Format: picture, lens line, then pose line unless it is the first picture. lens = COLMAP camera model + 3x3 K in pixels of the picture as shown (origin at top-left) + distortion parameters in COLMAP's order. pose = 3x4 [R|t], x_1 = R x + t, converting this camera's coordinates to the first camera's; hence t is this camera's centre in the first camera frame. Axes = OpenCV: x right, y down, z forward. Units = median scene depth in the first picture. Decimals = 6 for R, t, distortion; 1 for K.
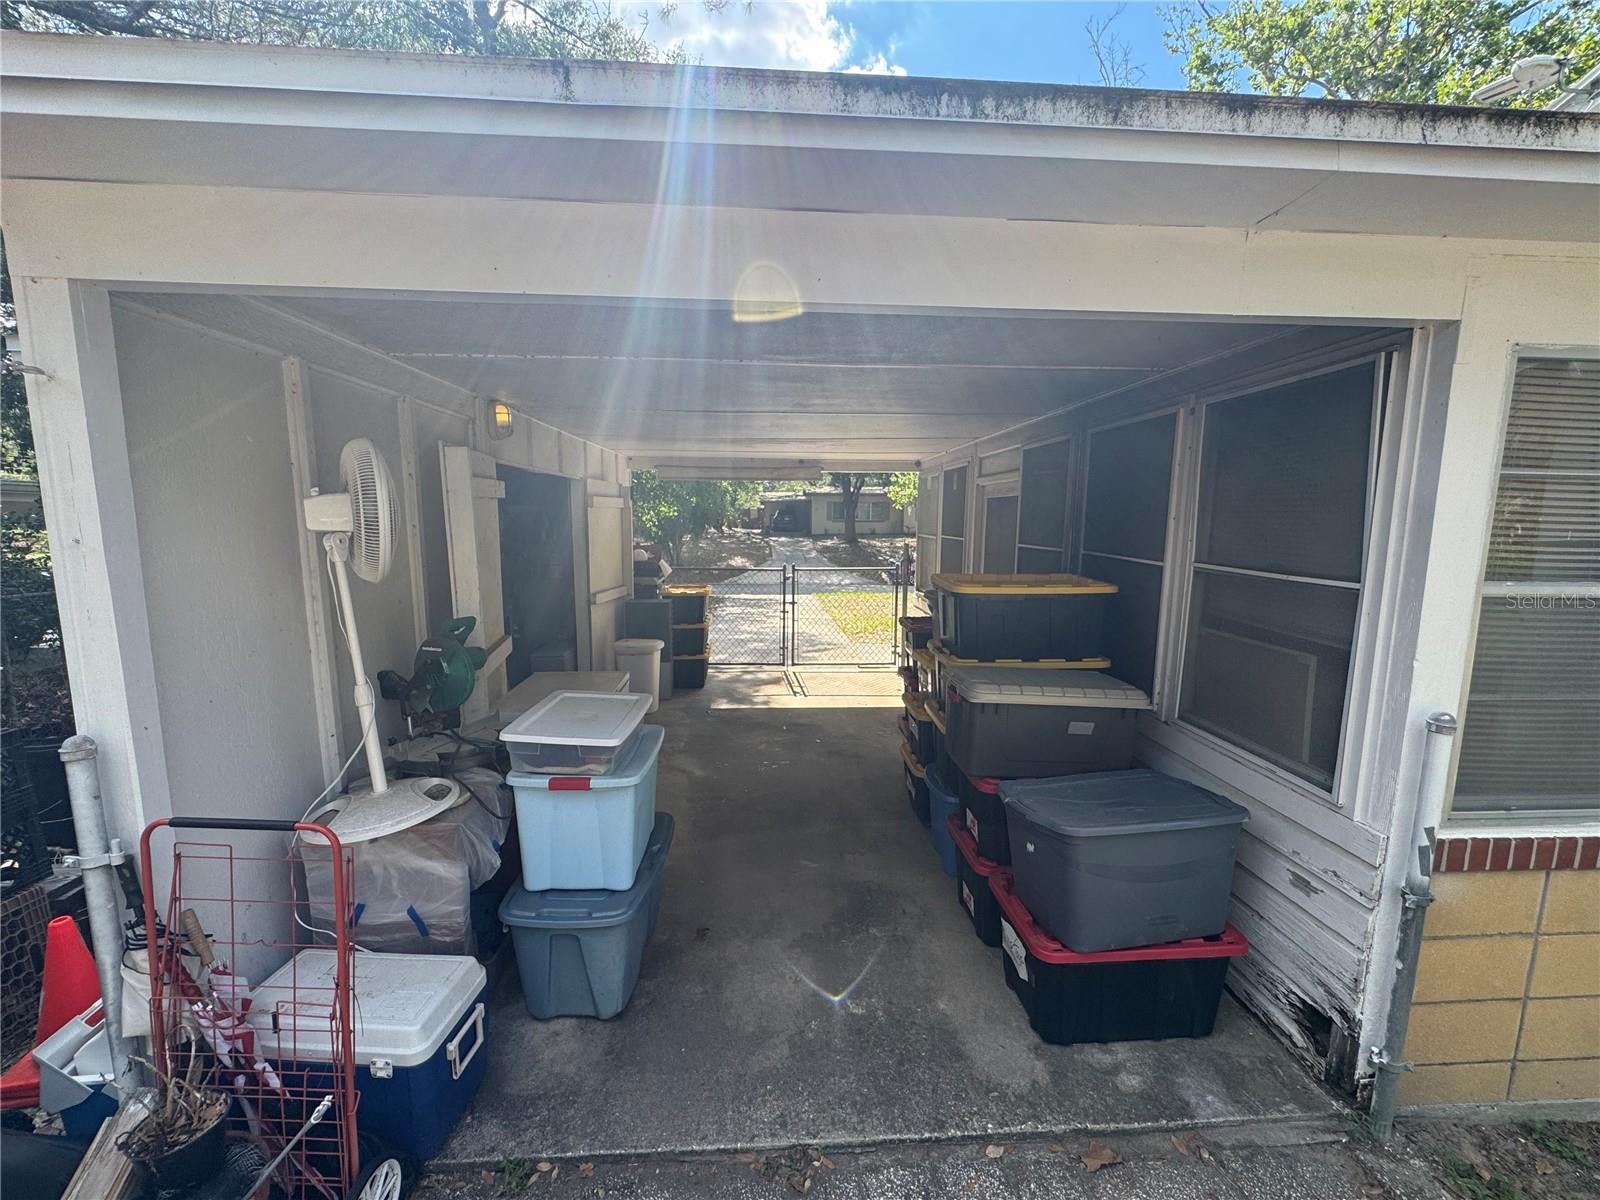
lens RADIAL K [[642.4, 0, 799.1], [0, 642.4, 602.4], [0, 0, 1]] dist [-0.001941, 0.000268]
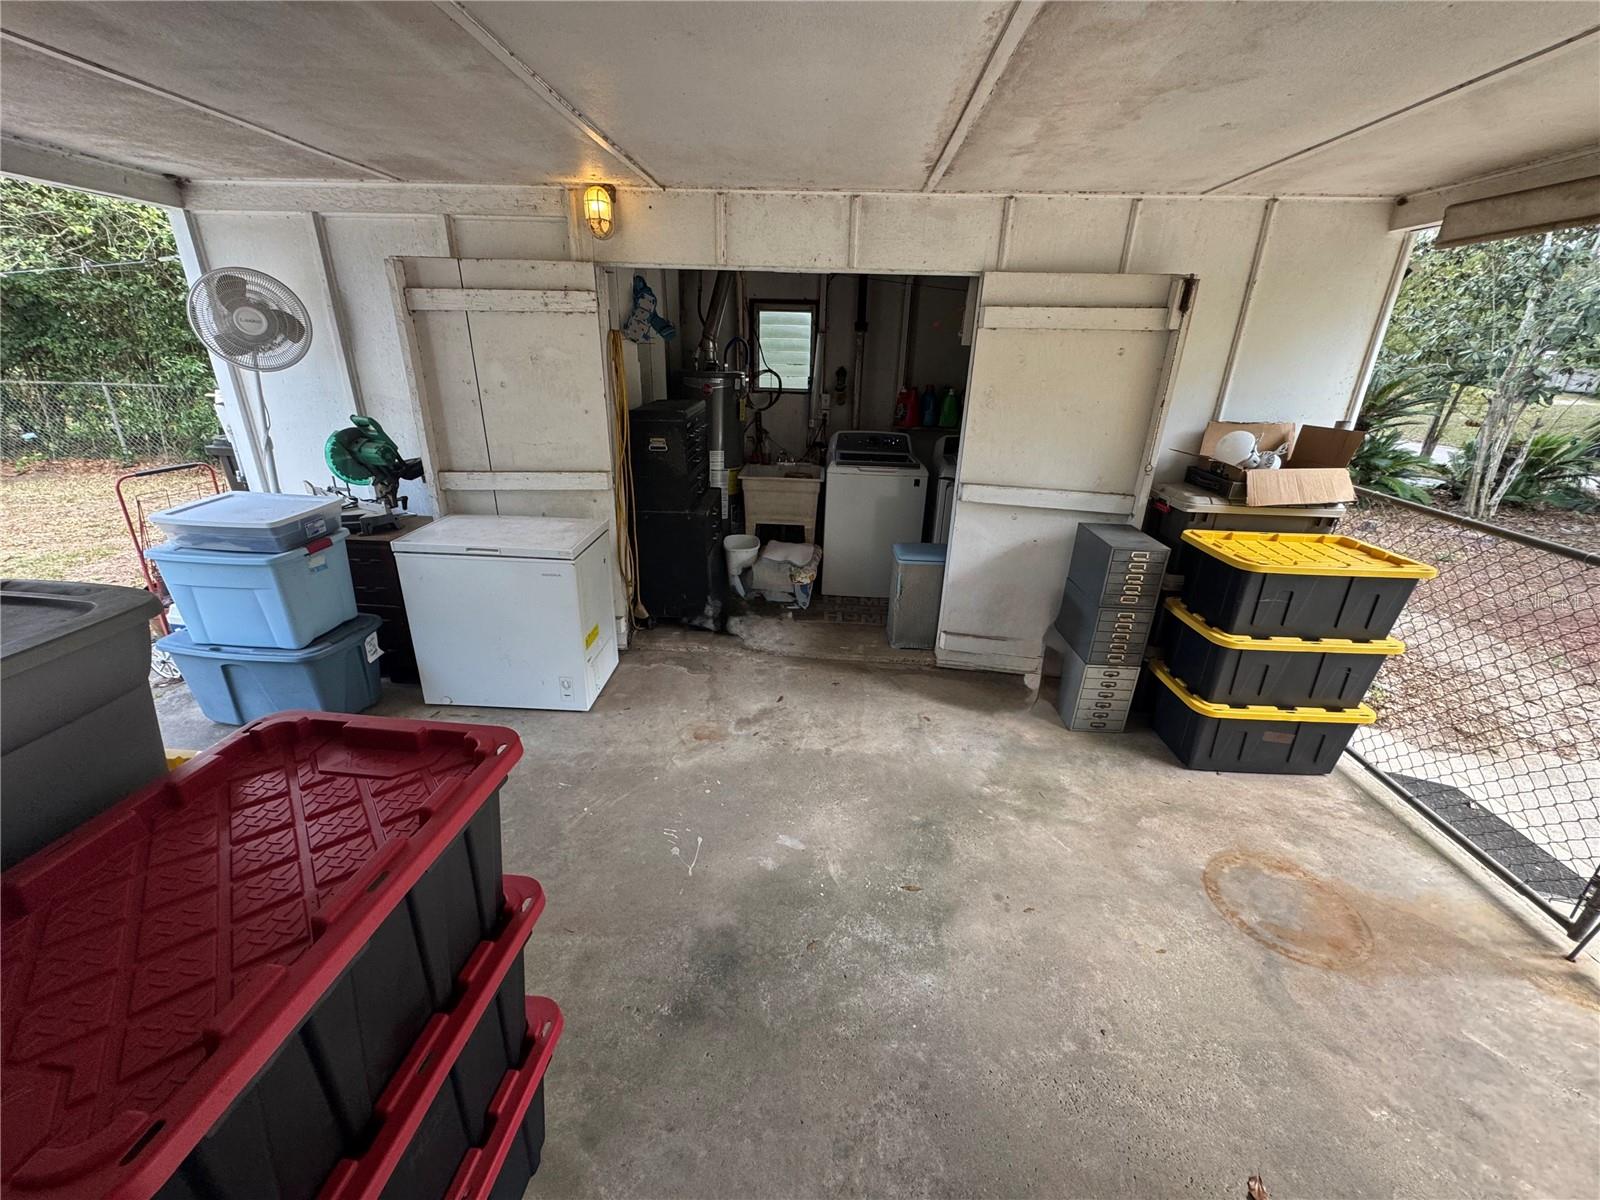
lens RADIAL K [[642.4, 0, 797.1], [0, 642.4, 602.1], [0, 0, 1]] dist [-0.001941, 0.000268]
pose [[-0.118526, 0.361293, -0.924889, 0.484860], [-0.158865, 0.912556, 0.376834, -0.186529], [0.980160, 0.191597, -0.050765, 1.473214]]
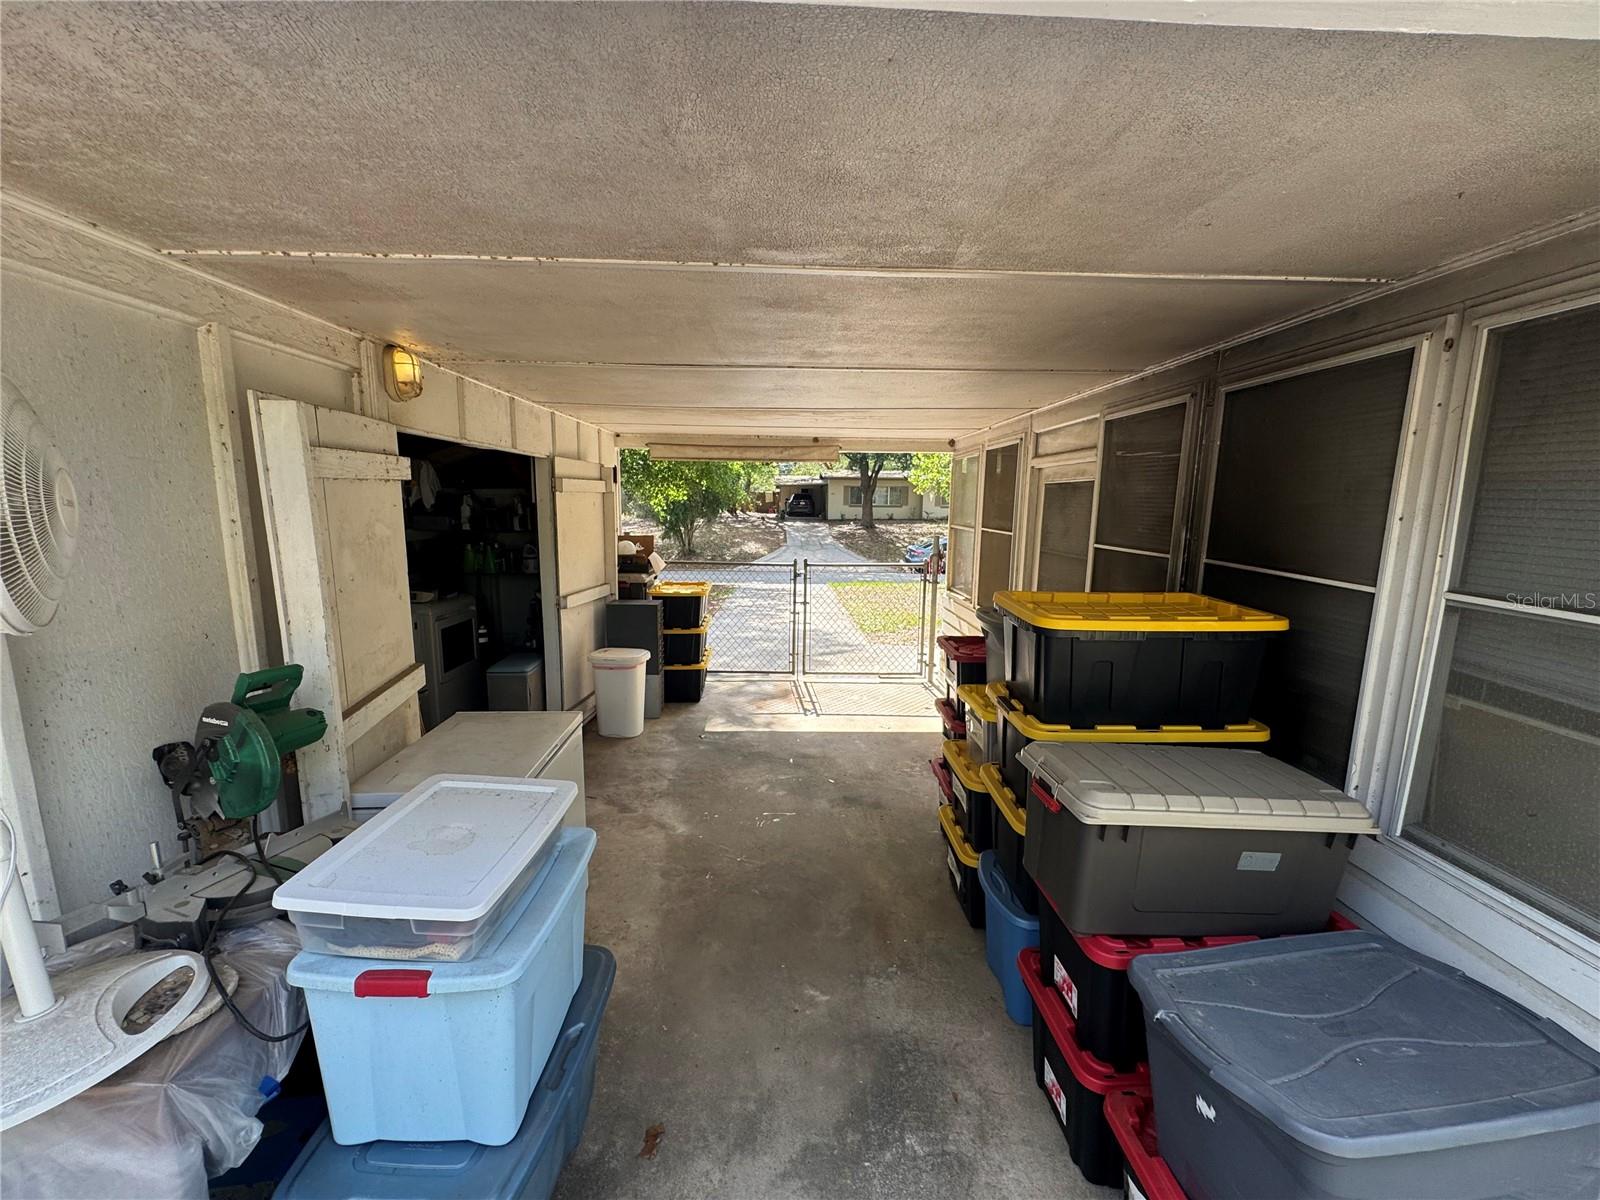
lens RADIAL K [[642.4, 0, 797.0], [0, 642.4, 602.0], [0, 0, 1]] dist [-0.001941, 0.000268]
pose [[0.999576, 0.011034, -0.026944, 0.008043], [-0.010381, 0.999652, 0.024269, -0.047565], [0.027202, -0.023979, 0.999342, 0.286245]]
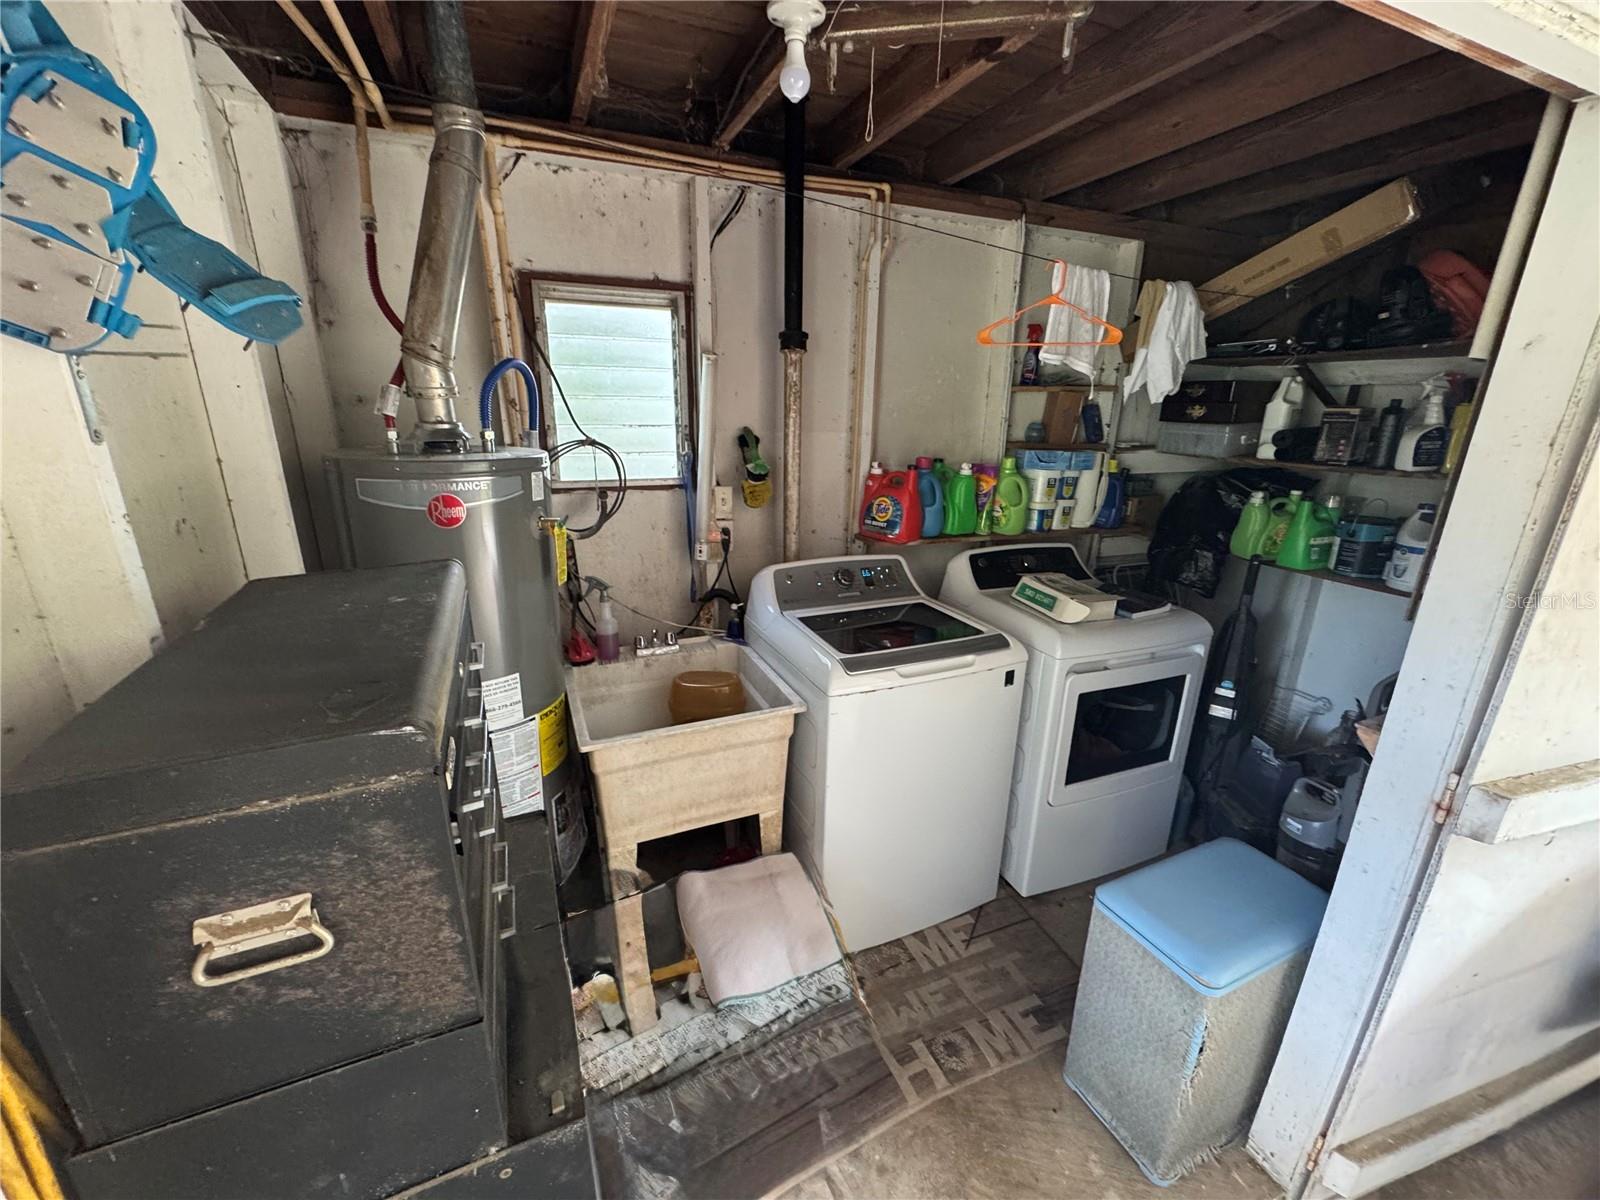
lens RADIAL K [[642.4, 0, 801.3], [0, 642.4, 597.3], [0, 0, 1]] dist [-0.001941, 0.000268]
pose [[0.334753, 0.272327, -0.902096, -0.383856], [-0.137932, 0.961178, 0.238979, -0.138949], [0.932156, 0.044429, 0.359320, 1.213648]]
